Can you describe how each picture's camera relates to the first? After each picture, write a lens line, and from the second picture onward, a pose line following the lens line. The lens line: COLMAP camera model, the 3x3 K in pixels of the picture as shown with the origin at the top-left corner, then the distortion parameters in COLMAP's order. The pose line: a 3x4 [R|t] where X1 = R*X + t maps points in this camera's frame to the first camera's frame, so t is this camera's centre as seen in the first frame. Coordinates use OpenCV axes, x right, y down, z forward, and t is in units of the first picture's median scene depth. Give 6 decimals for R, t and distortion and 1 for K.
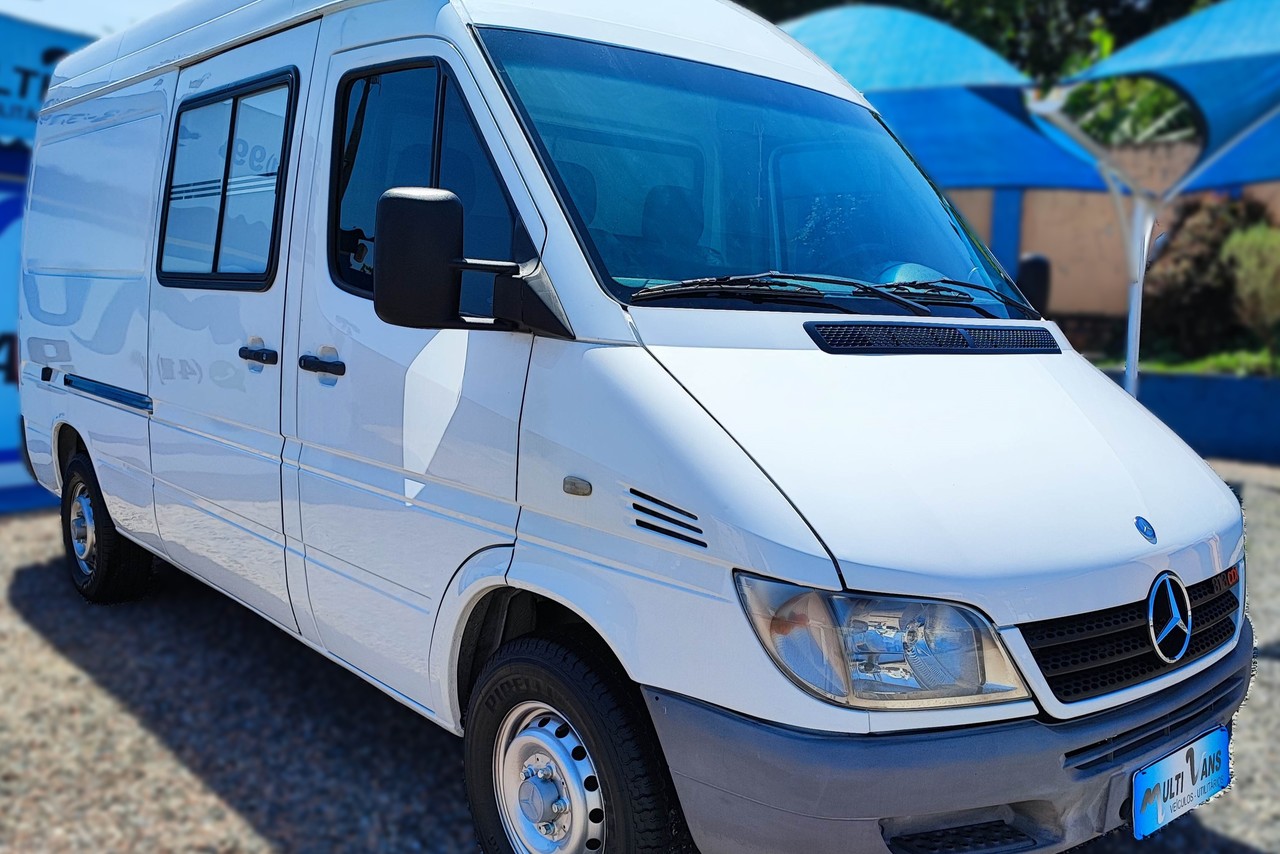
lens RADIAL K [[1113.9, 0, 640.0], [0, 1113.9, 427.0], [0, 0, 1]] dist [0.035598, -0.007831]
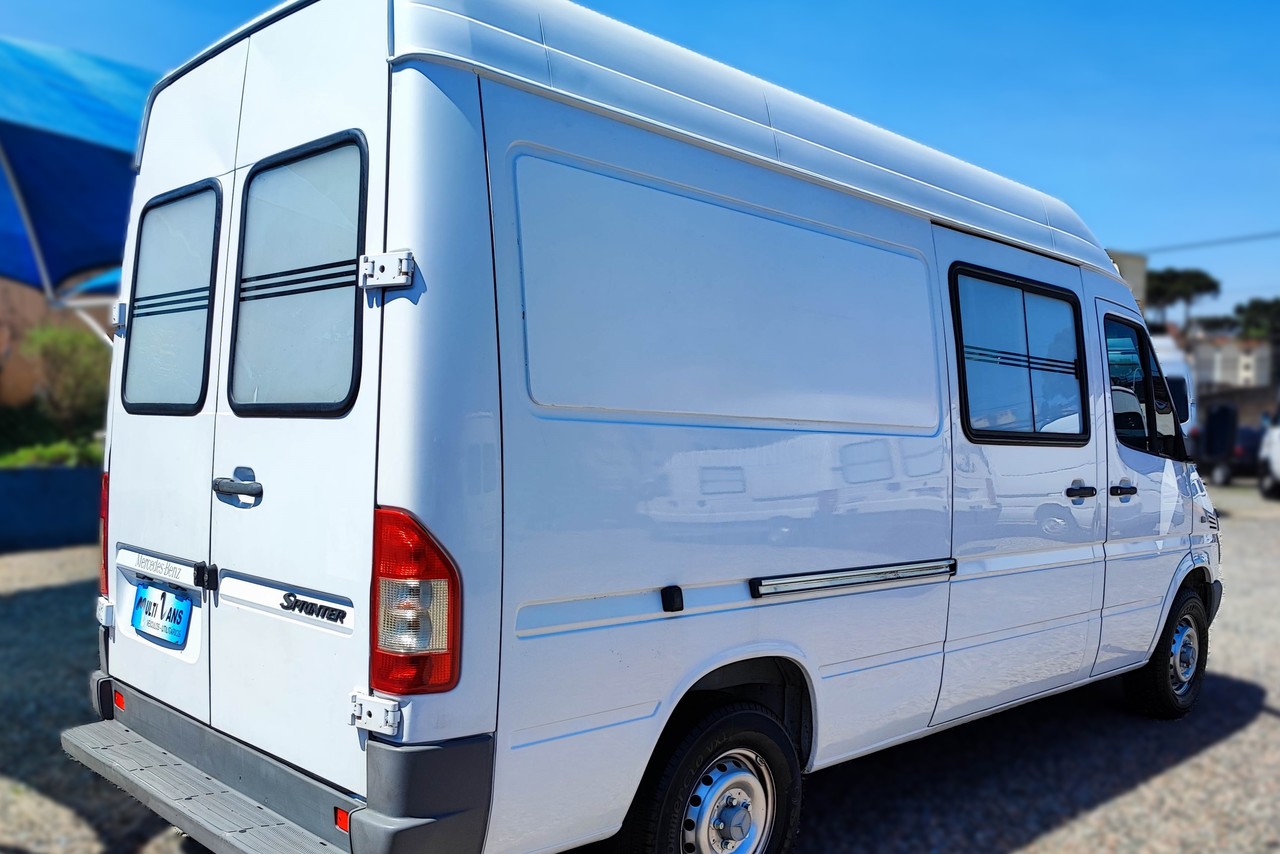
lens RADIAL K [[1113.9, 0, 640.0], [0, 1113.9, 427.0], [0, 0, 1]] dist [0.035598, -0.007831]
pose [[-0.073197, -0.047617, 0.996180, -1.785012], [0.069463, 0.996190, 0.052722, -0.271703], [-0.994896, 0.073057, -0.069611, 1.731687]]
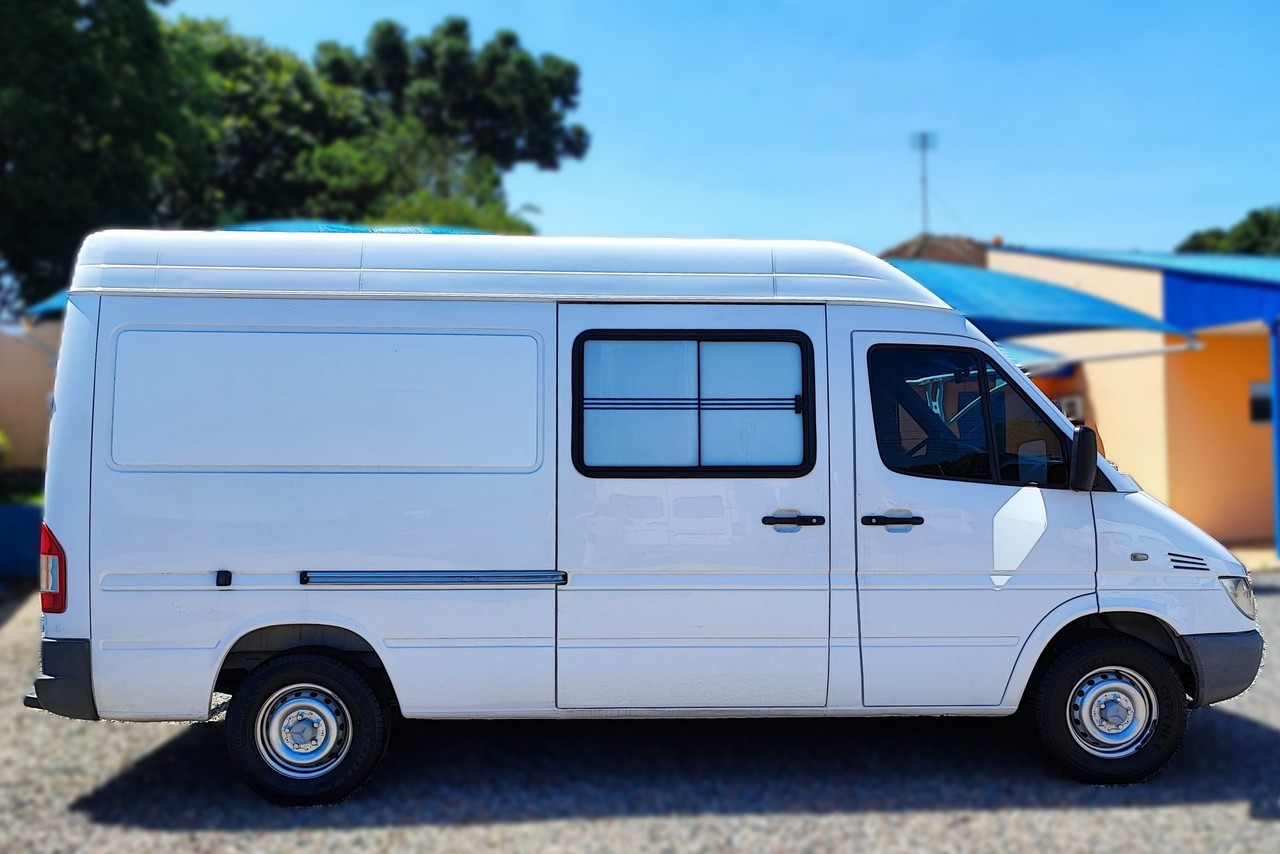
lens RADIAL K [[1113.9, 0, 640.0], [0, 1113.9, 427.0], [0, 0, 1]] dist [0.035598, -0.007831]
pose [[0.634487, -0.012489, 0.772833, -1.692943], [0.113660, 0.990508, -0.077306, -0.100764], [-0.764531, 0.136889, 0.629884, 0.219844]]
